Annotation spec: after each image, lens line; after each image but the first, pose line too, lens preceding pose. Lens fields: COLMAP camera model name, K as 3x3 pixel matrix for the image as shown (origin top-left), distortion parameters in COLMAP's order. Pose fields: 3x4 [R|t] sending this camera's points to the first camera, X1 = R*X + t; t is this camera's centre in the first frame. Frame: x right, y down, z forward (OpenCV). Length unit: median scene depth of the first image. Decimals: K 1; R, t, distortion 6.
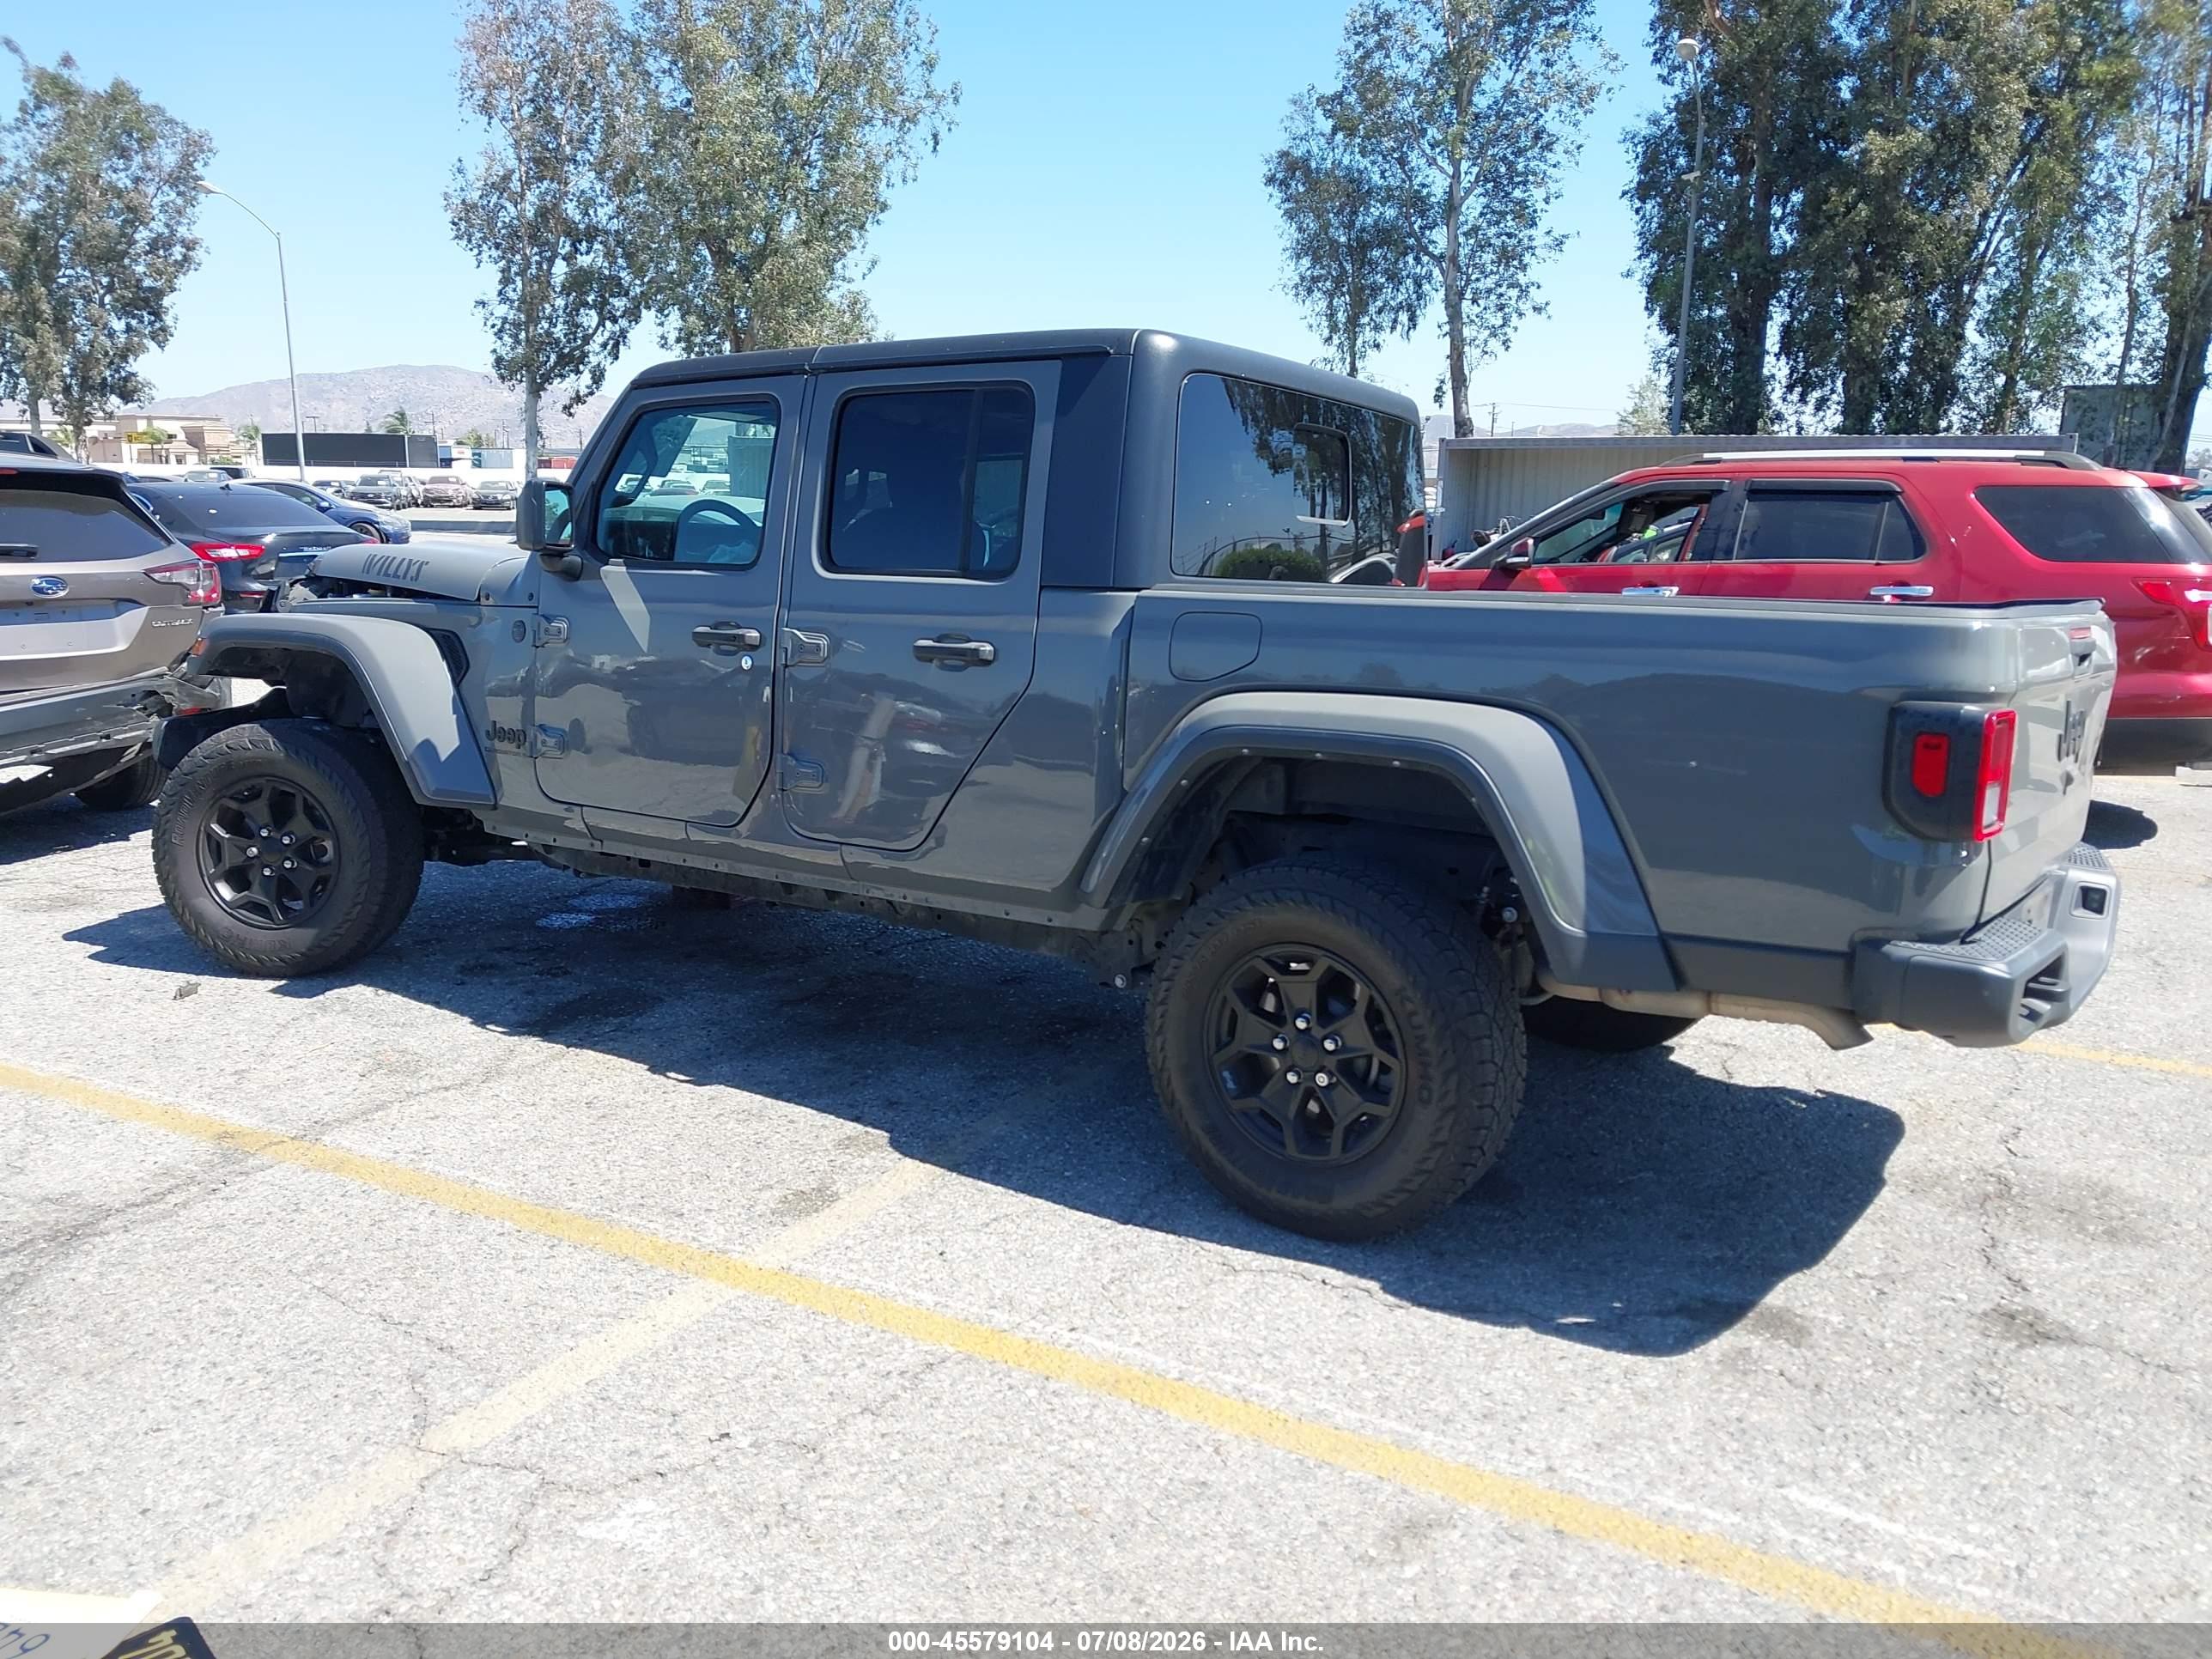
lens RADIAL K [[1753.8, 0, 1097.0], [0, 1753.8, 838.9], [0, 0, 1]] dist [0.015502, -0.016529]
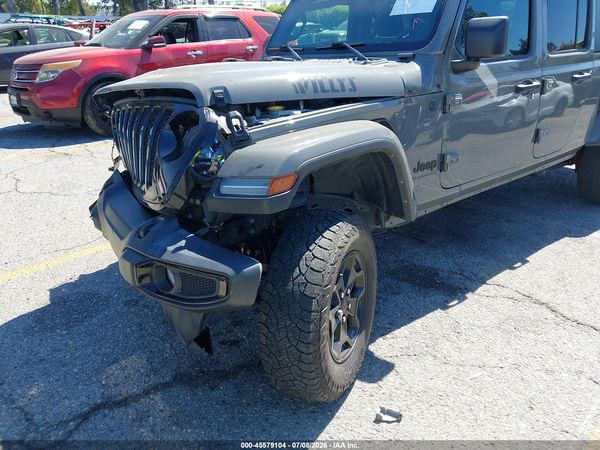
lens RADIAL K [[475.7, 0, 302.7], [0, 475.7, 228.9], [0, 0, 1]] dist [0.015502, -0.016529]
pose [[0.290848, -0.393100, 0.872284, -0.892499], [0.191065, 0.917197, 0.349633, -0.211130], [-0.937498, 0.064973, 0.341873, 1.021267]]
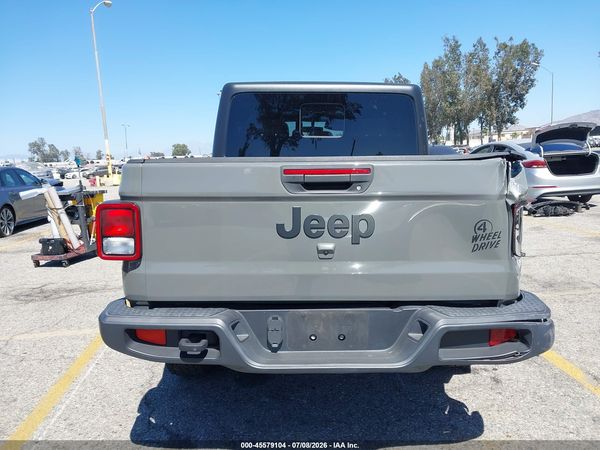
lens RADIAL K [[475.7, 0, 299.2], [0, 475.7, 226.7], [0, 0, 1]] dist [0.015502, -0.016529]
pose [[0.566542, 0.080151, -0.820126, 0.700461], [-0.104434, 0.994217, 0.025022, -0.051274], [0.817389, 0.071473, 0.571636, 0.518188]]
